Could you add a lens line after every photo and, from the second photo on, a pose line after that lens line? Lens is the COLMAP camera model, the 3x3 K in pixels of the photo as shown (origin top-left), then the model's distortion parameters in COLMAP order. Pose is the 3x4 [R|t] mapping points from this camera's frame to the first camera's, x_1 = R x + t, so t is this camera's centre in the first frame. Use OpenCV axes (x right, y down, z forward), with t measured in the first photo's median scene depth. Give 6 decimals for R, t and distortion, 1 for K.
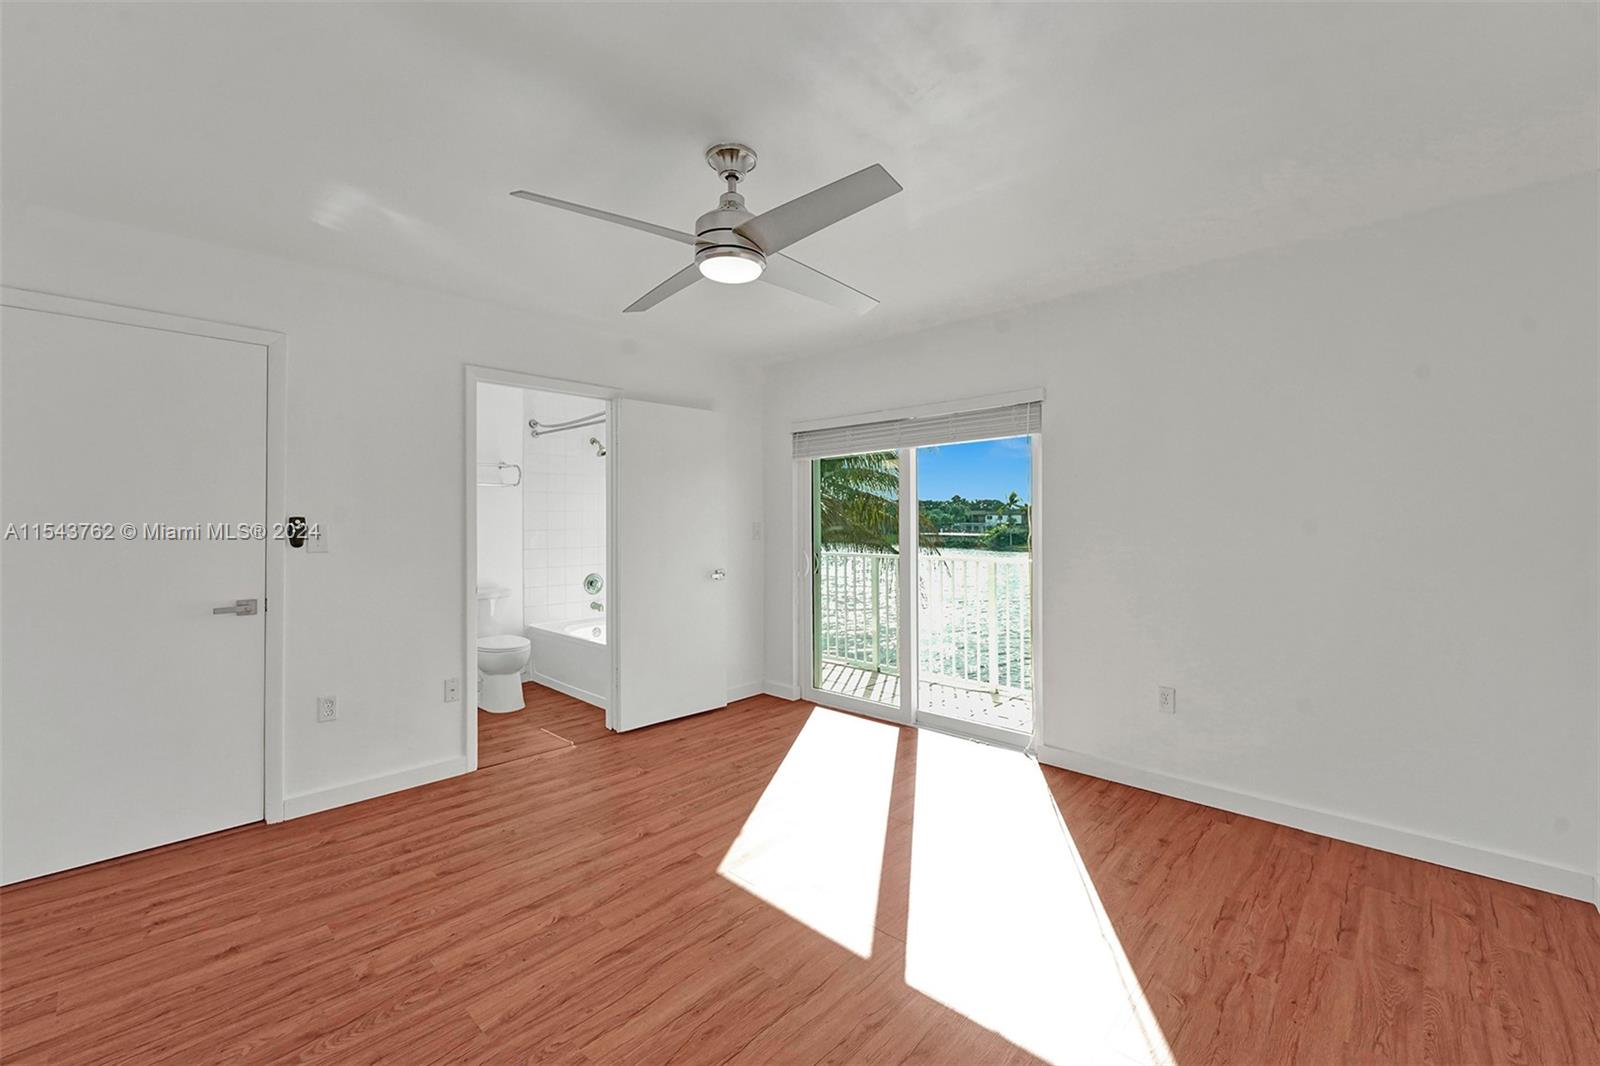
lens RADIAL K [[659.0, 0, 793.3], [0, 659.0, 523.8], [0, 0, 1]] dist [-0.003095, 0.001126]
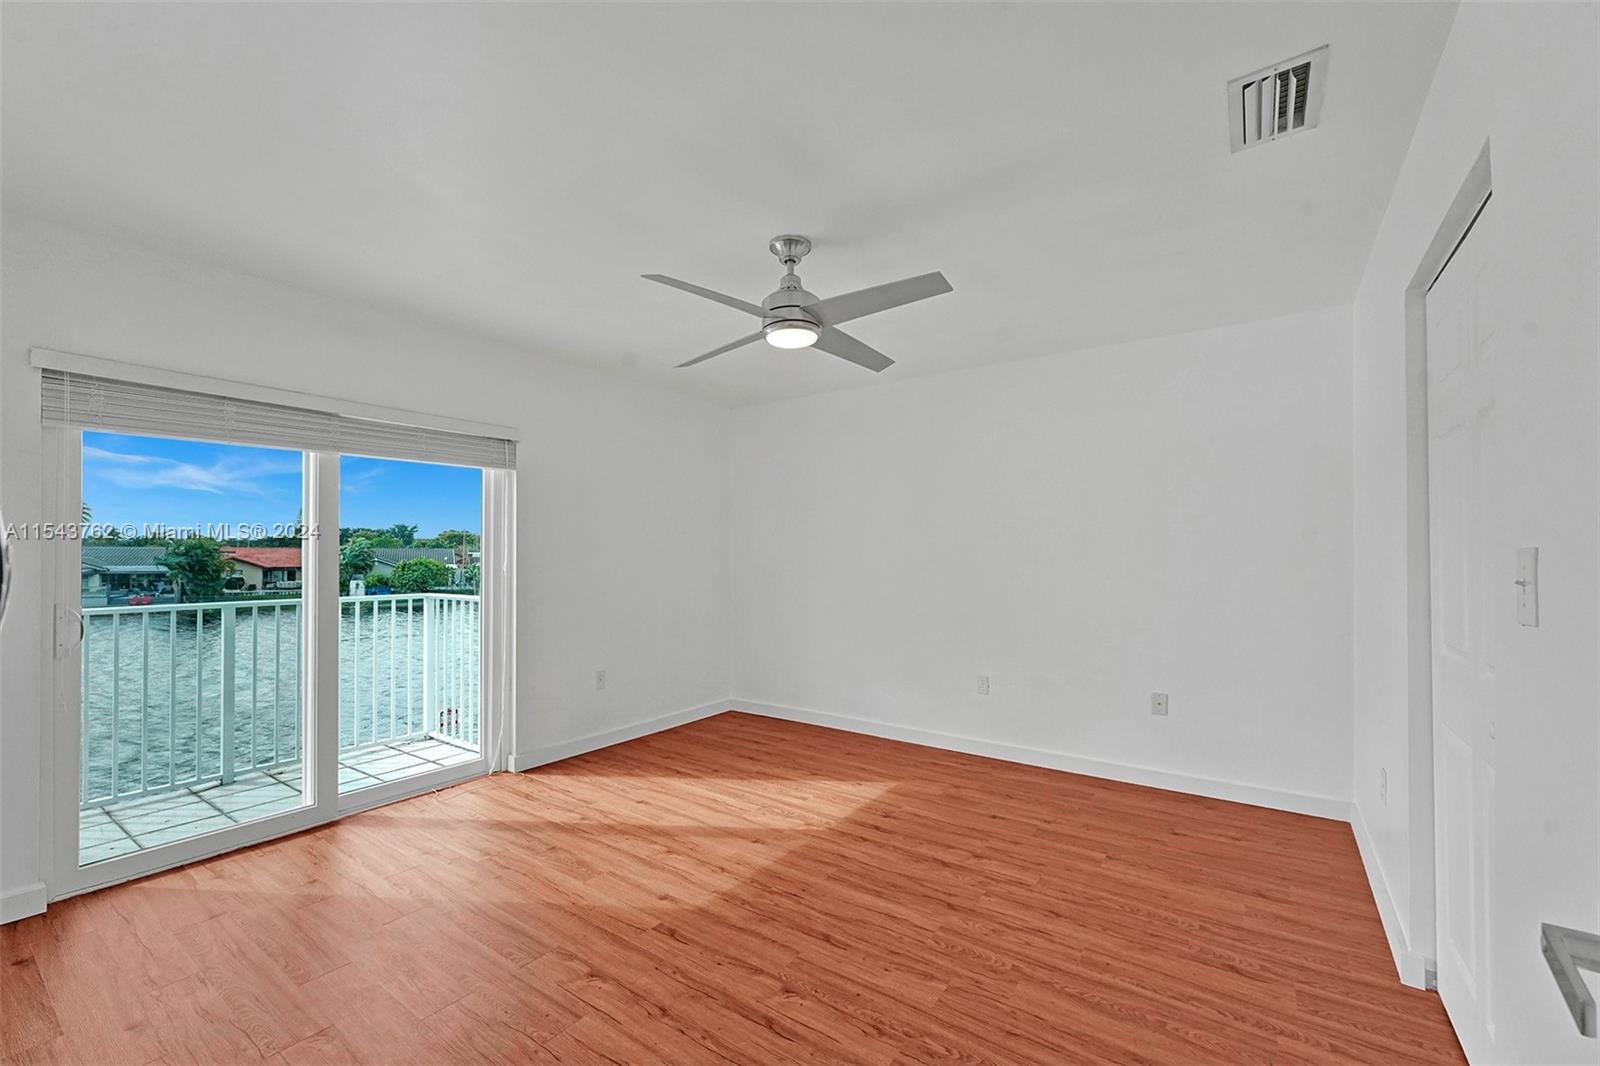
lens RADIAL K [[659.0, 0, 799.4], [0, 659.0, 525.4], [0, 0, 1]] dist [-0.003095, 0.001126]
pose [[-0.146227, 0.050720, 0.987950, -0.995971], [0.007459, 0.998713, -0.050169, 0.016719], [-0.989223, 0.000033, -0.146417, 0.882217]]
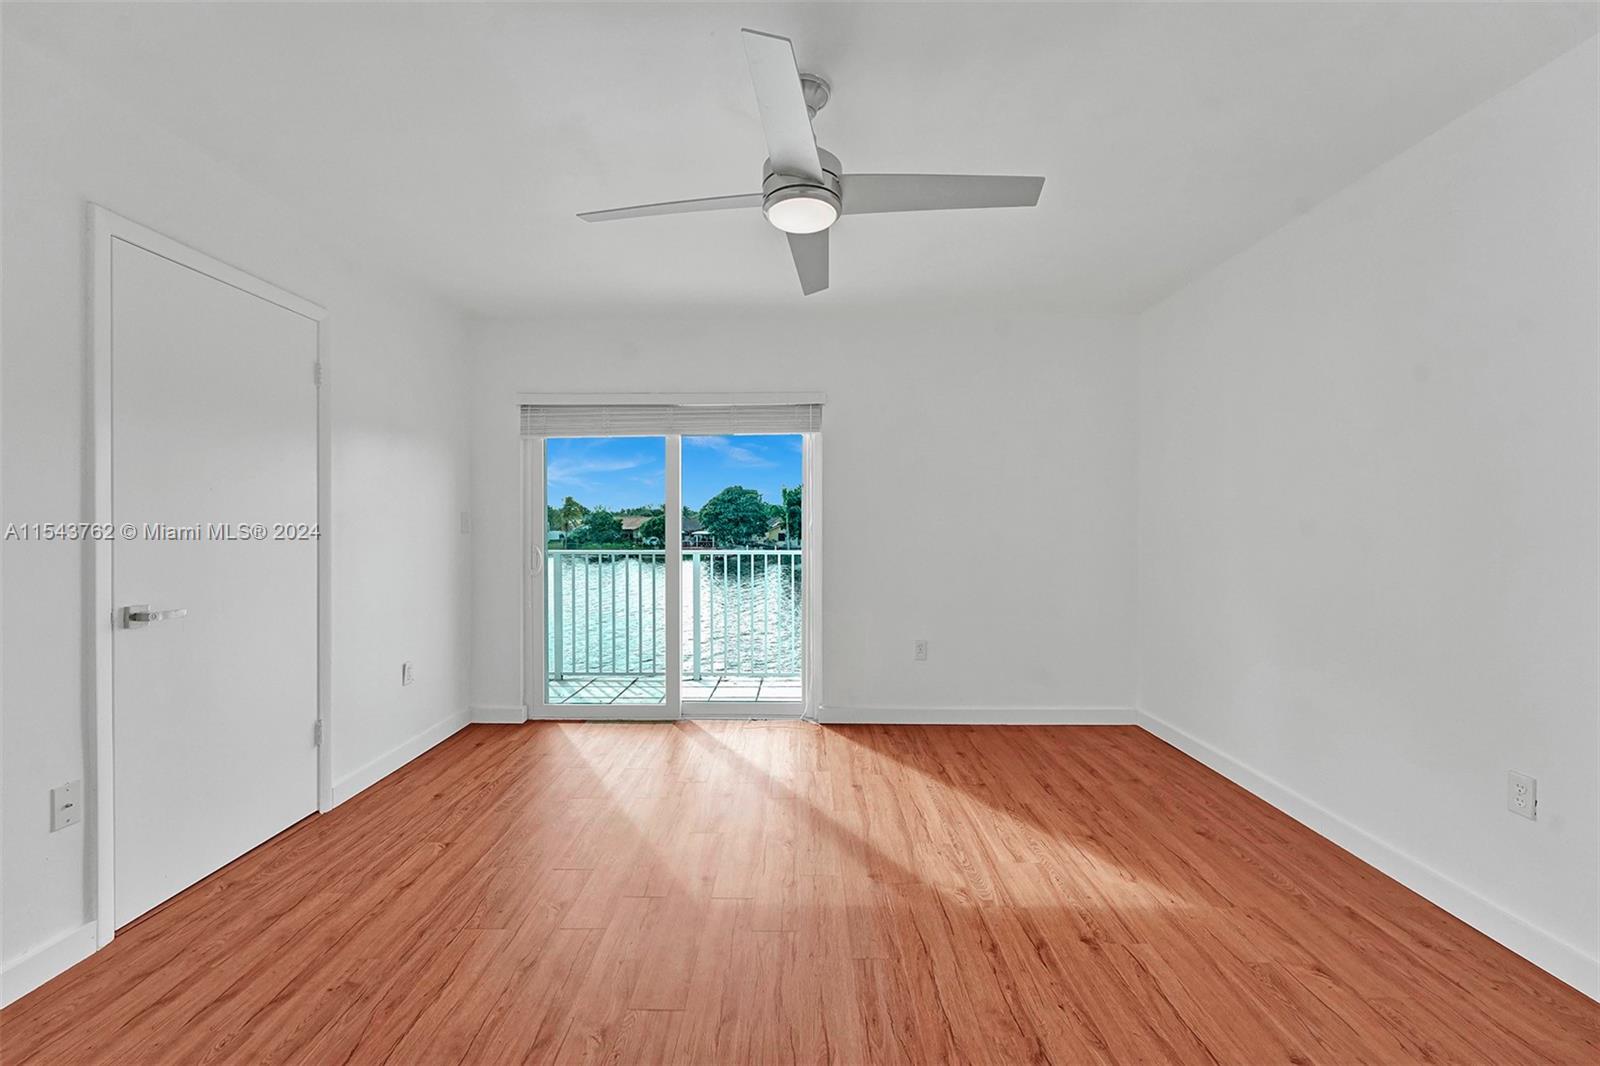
lens RADIAL K [[659.0, 0, 783.7], [0, 659.0, 529.0], [0, 0, 1]] dist [-0.003095, 0.001126]
pose [[0.736498, -0.000586, 0.676439, -0.553578], [0.000950, 1.000000, -0.000168, 0.035767], [-0.676439, 0.000767, 0.736499, 0.263301]]
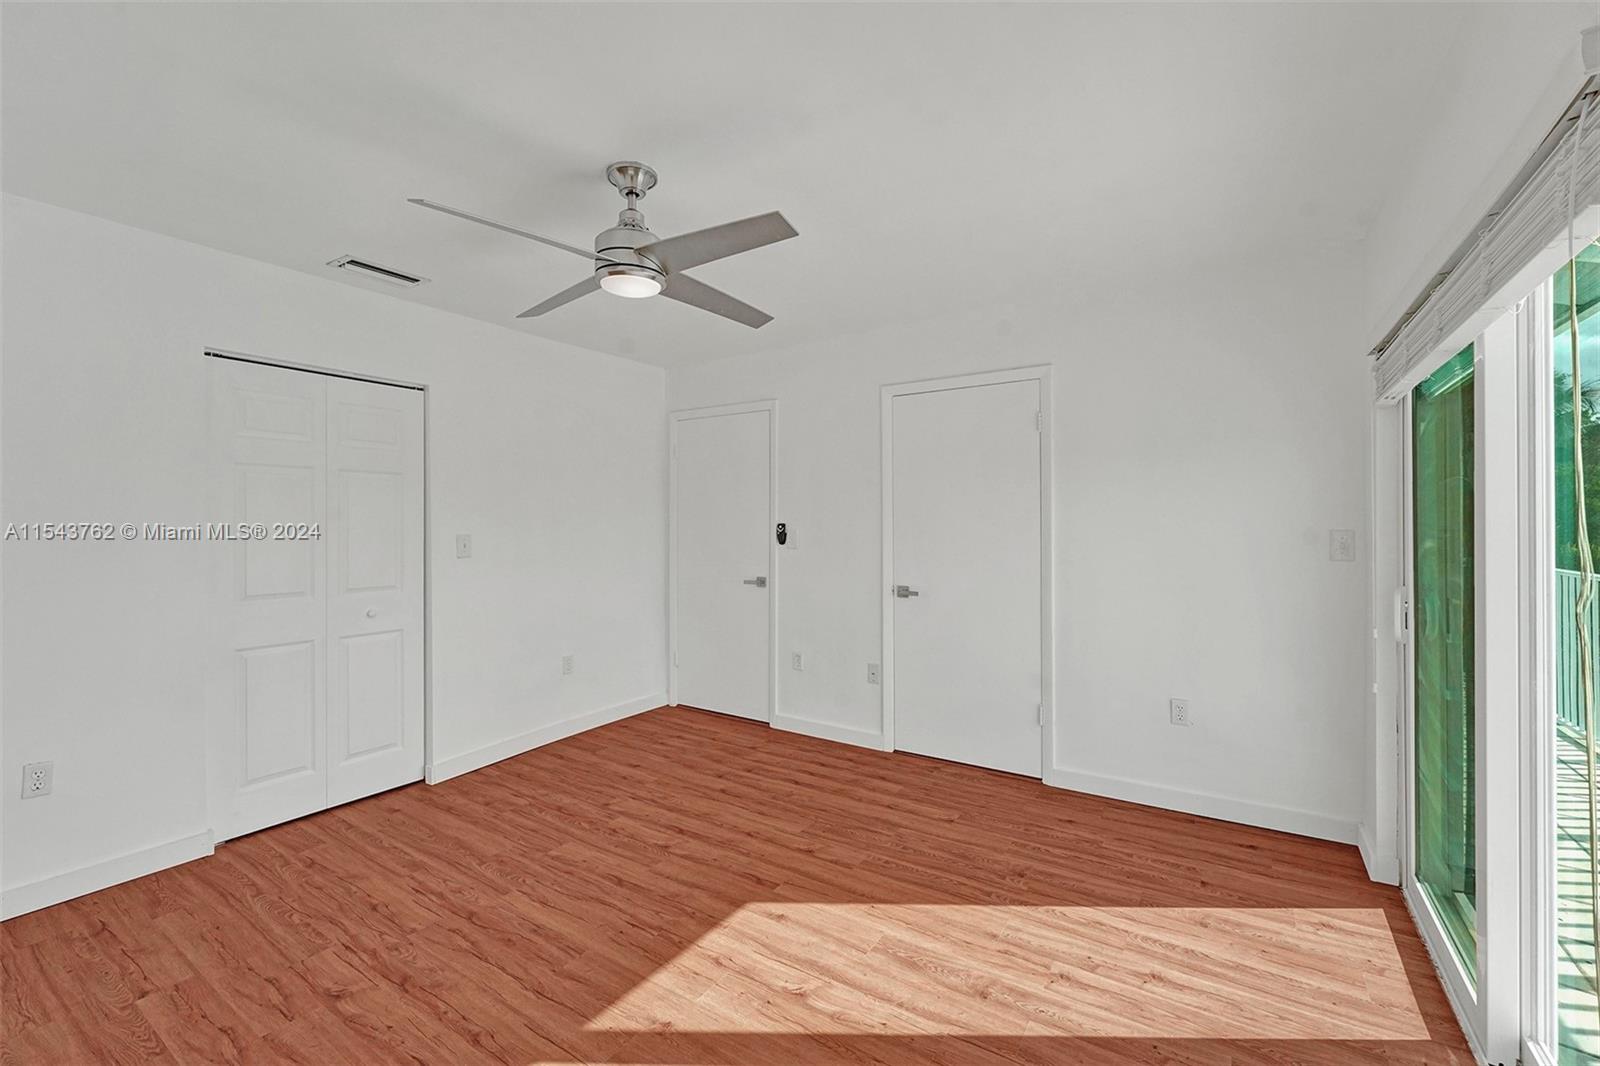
lens RADIAL K [[659.0, 0, 784.1], [0, 659.0, 532.8], [0, 0, 1]] dist [-0.003095, 0.001126]
pose [[0.168518, 0.010784, -0.985640, 0.719778], [-0.001925, 0.999942, 0.010611, -0.006278], [0.985697, 0.000109, 0.168529, 0.801557]]
